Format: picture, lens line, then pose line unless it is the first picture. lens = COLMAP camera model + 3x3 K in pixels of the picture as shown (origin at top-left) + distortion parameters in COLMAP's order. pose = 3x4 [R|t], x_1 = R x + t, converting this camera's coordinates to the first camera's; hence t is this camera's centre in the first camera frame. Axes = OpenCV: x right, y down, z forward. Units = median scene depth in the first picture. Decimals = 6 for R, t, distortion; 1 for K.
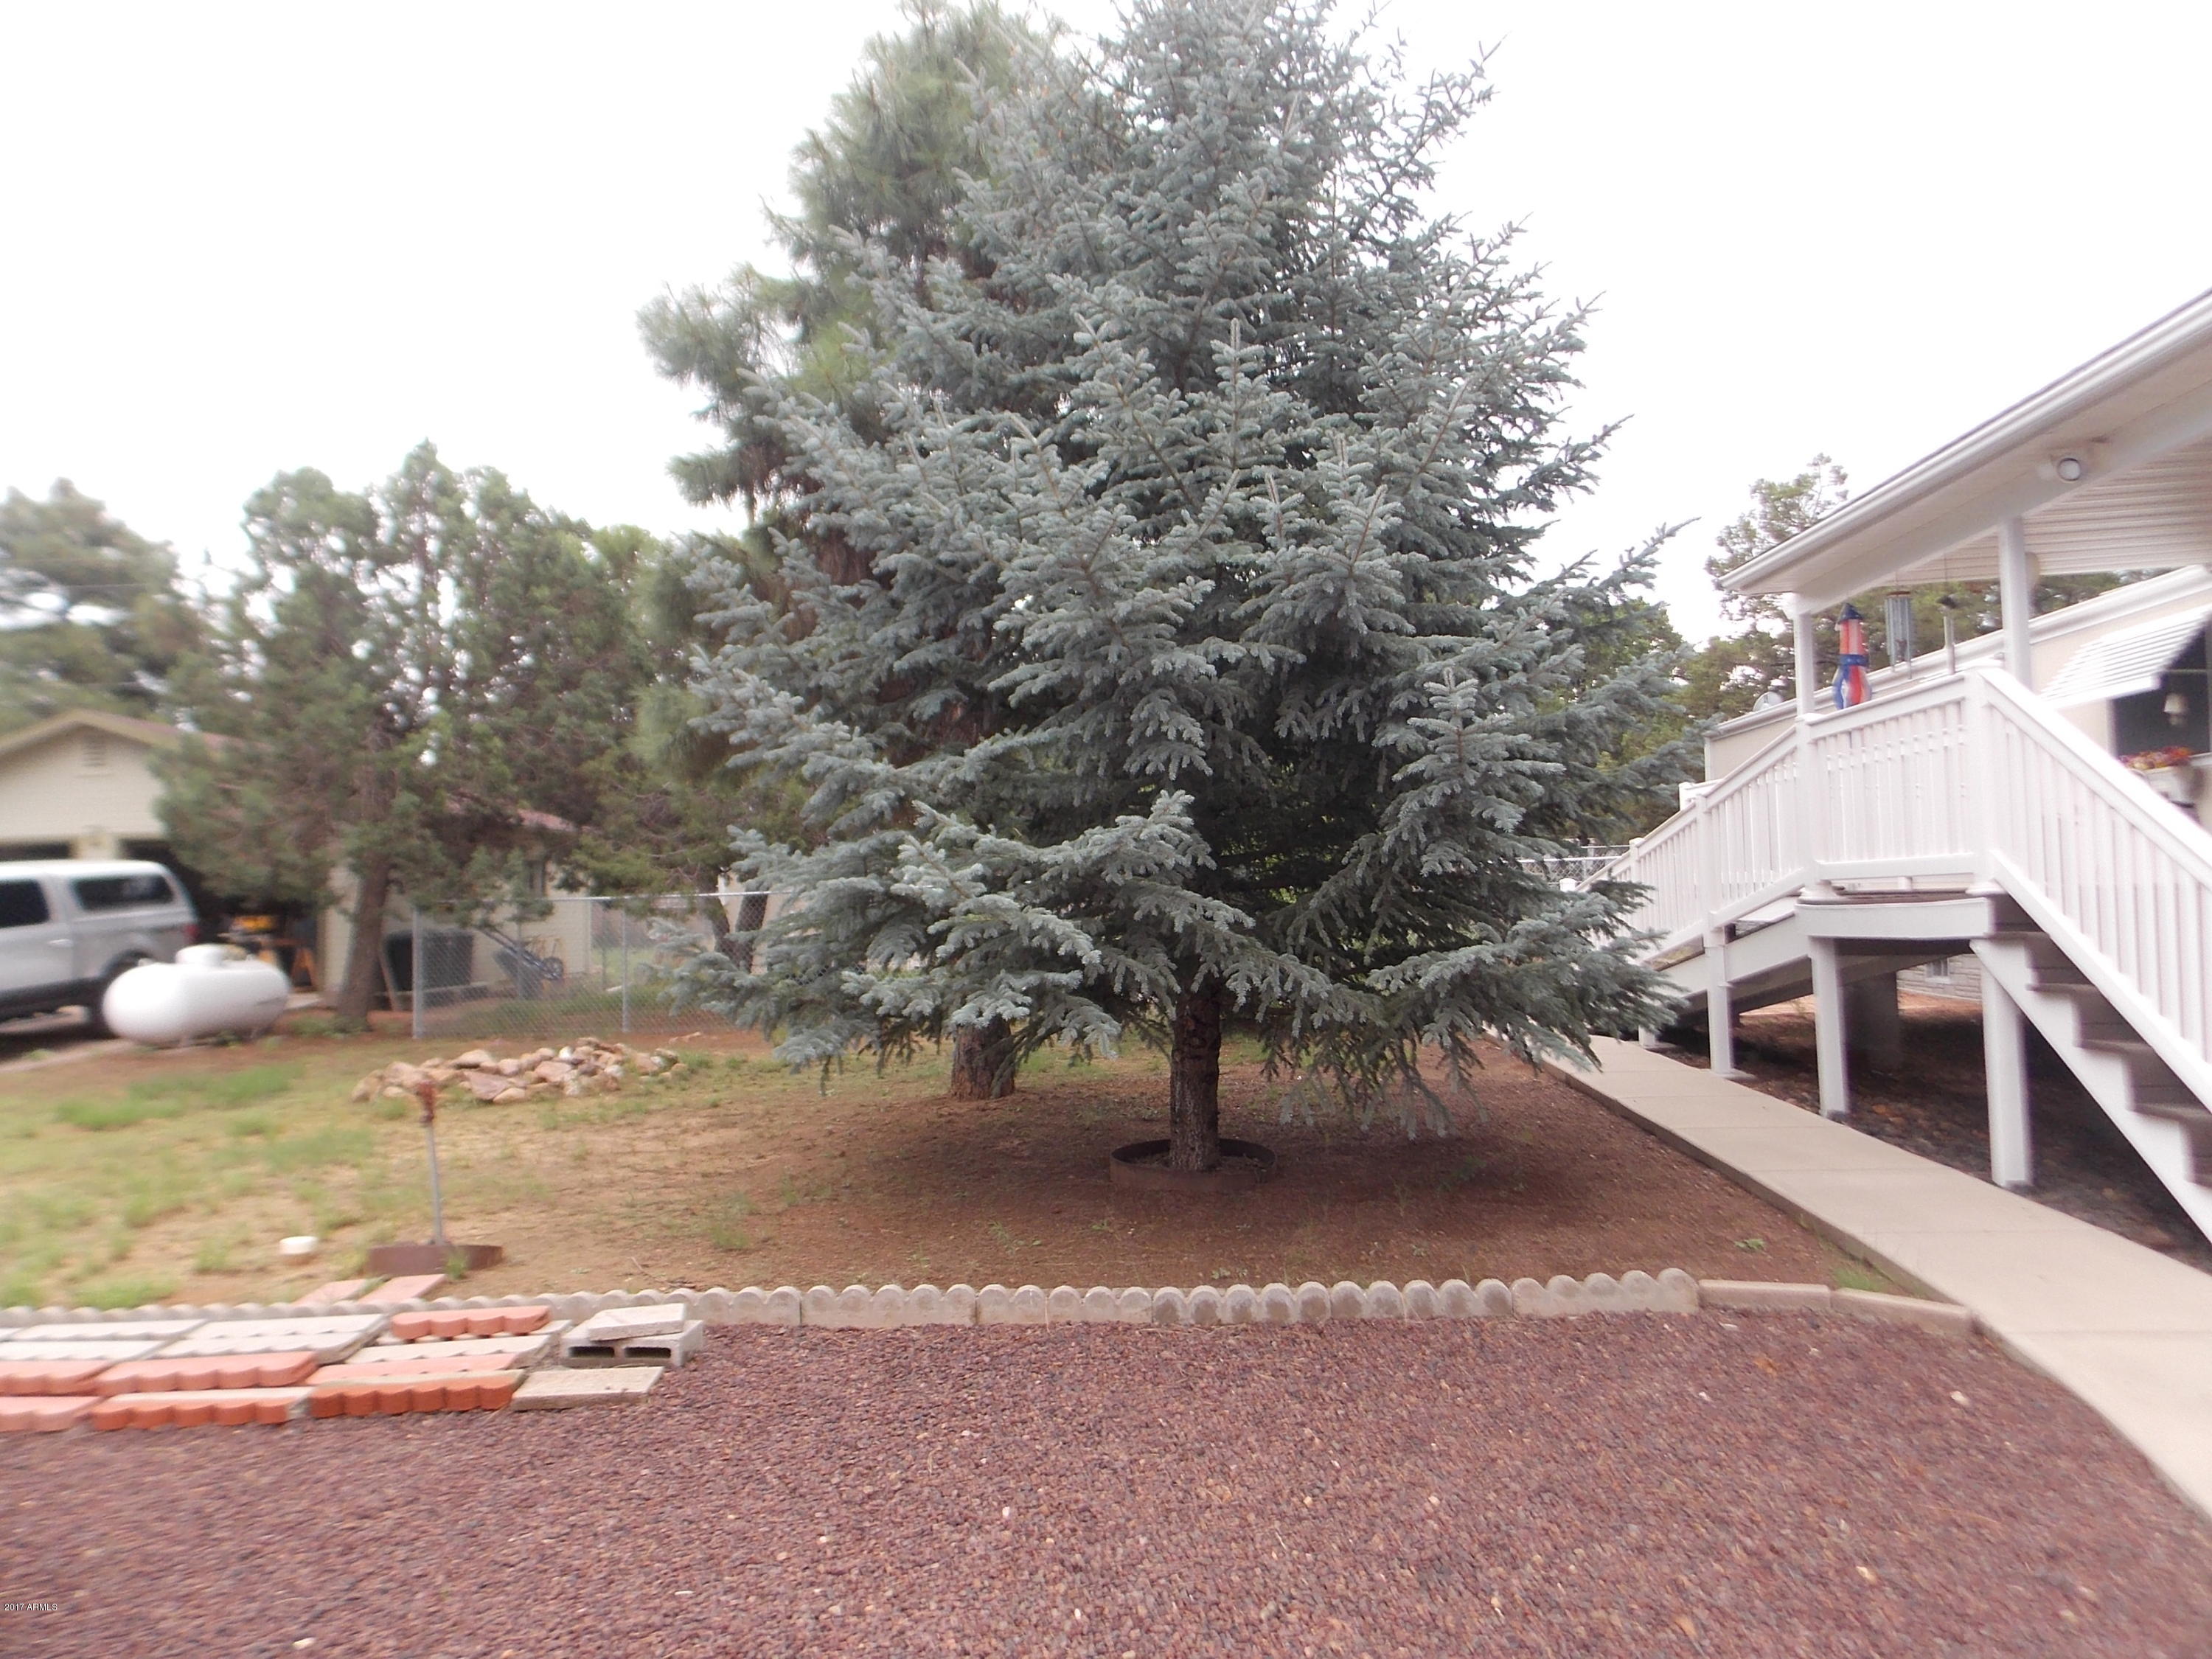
lens RADIAL K [[1469.0, 0, 1094.2], [0, 1469.0, 811.8], [0, 0, 1]] dist [0.009982, 0.002031]
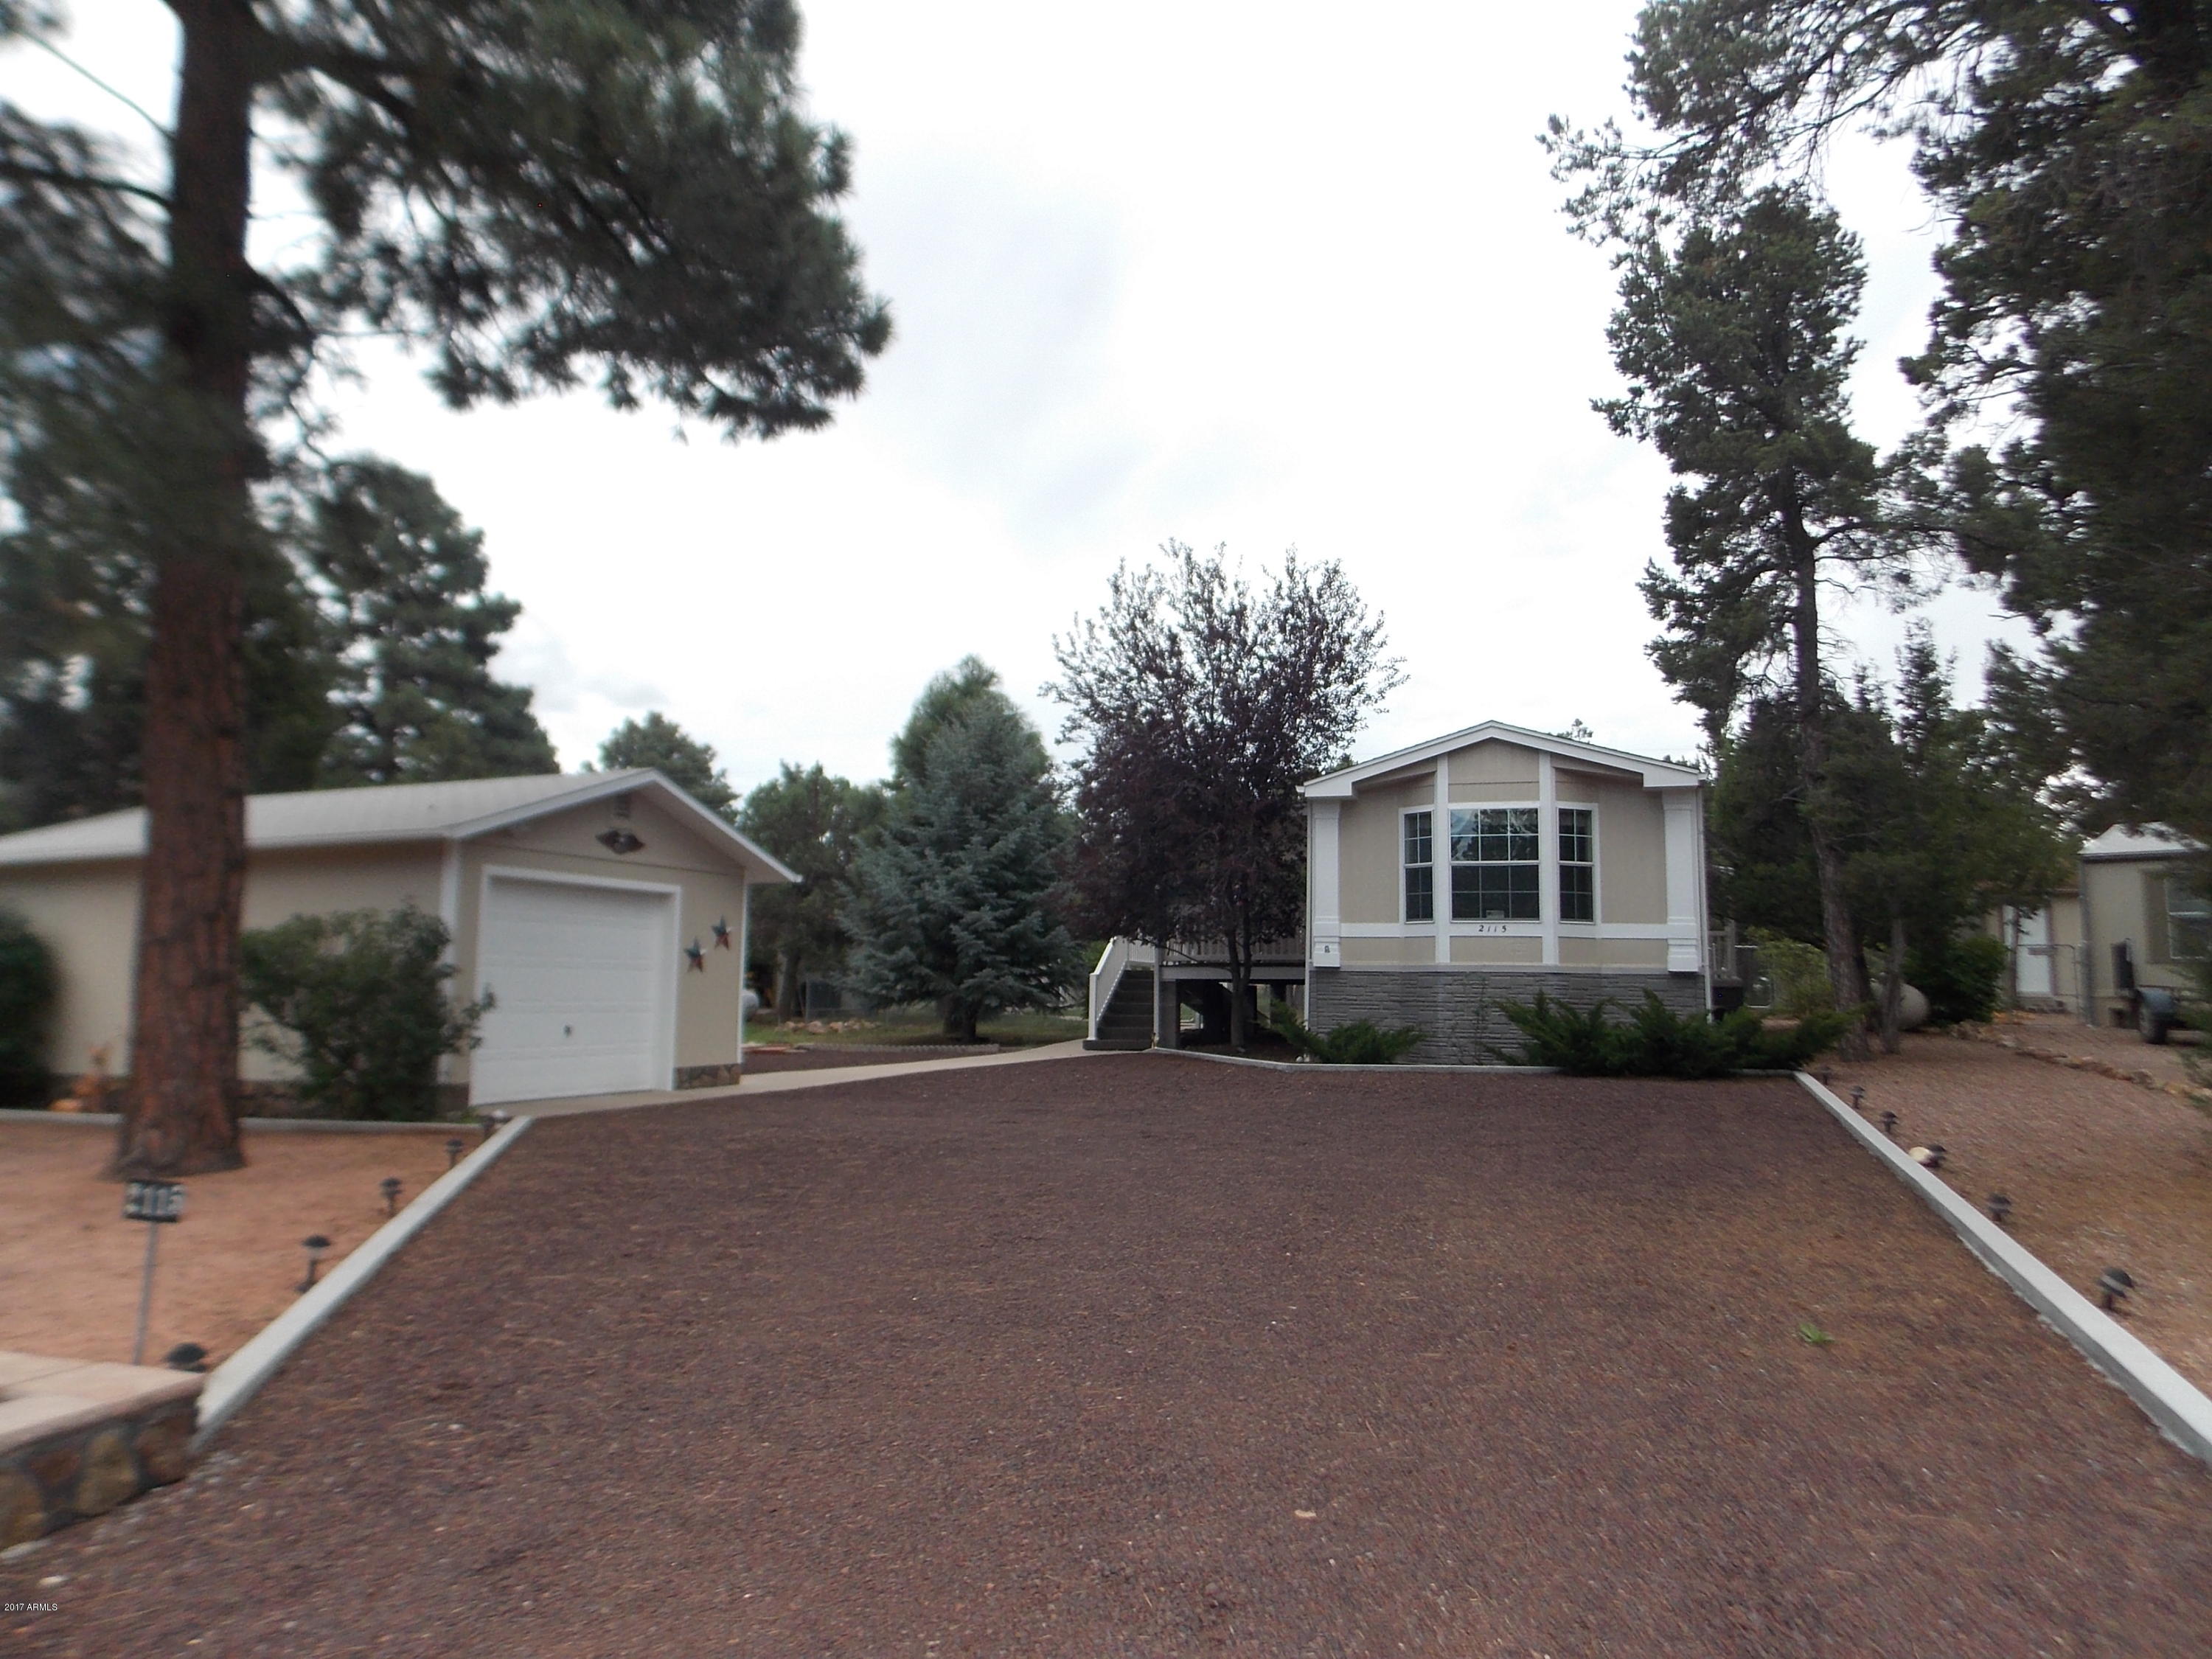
lens RADIAL K [[1469.0, 0, 1094.2], [0, 1469.0, 811.8], [0, 0, 1]] dist [0.009982, 0.002031]
pose [[0.956265, -0.004588, -0.292466, 0.609223], [-0.018459, 0.996937, -0.075994, -0.015289], [0.291919, 0.078069, 0.953252, -1.028286]]
